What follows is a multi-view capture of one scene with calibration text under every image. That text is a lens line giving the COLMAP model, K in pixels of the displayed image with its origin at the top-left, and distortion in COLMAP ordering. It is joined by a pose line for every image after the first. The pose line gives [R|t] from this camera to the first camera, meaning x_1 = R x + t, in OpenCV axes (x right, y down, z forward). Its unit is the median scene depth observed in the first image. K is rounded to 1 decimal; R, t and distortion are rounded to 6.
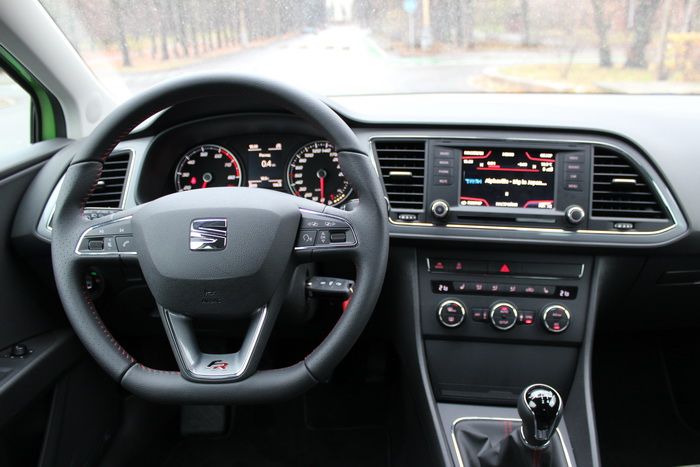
lens RADIAL K [[599.5, 0, 350.0], [0, 599.5, 233.5], [0, 0, 1]] dist [-0.166809, 0.159561]
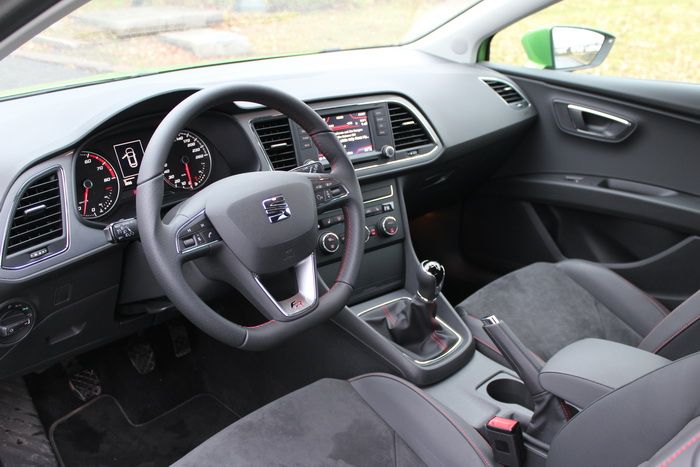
lens RADIAL K [[716.1, 0, 350.0], [0, 716.1, 233.5], [0, 0, 1]] dist [-0.102274, 0.006200]
pose [[0.683858, -0.249147, 0.685759, -0.909165], [0.217787, 0.966747, 0.134051, -0.091051], [-0.696353, 0.057677, 0.715378, -0.174130]]
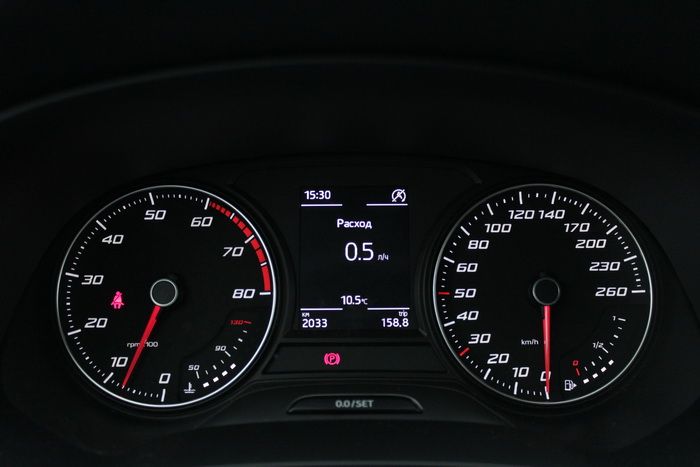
lens RADIAL K [[741.6, 0, 350.0], [0, 741.6, 233.5], [0, 0, 1]] dist [-0.134531, 0.127783]
pose [[0.999494, 0.023328, 0.021616, -0.182302], [-0.020932, 0.994239, -0.105119, -0.102106], [-0.023943, 0.104614, 0.994225, 0.734774]]
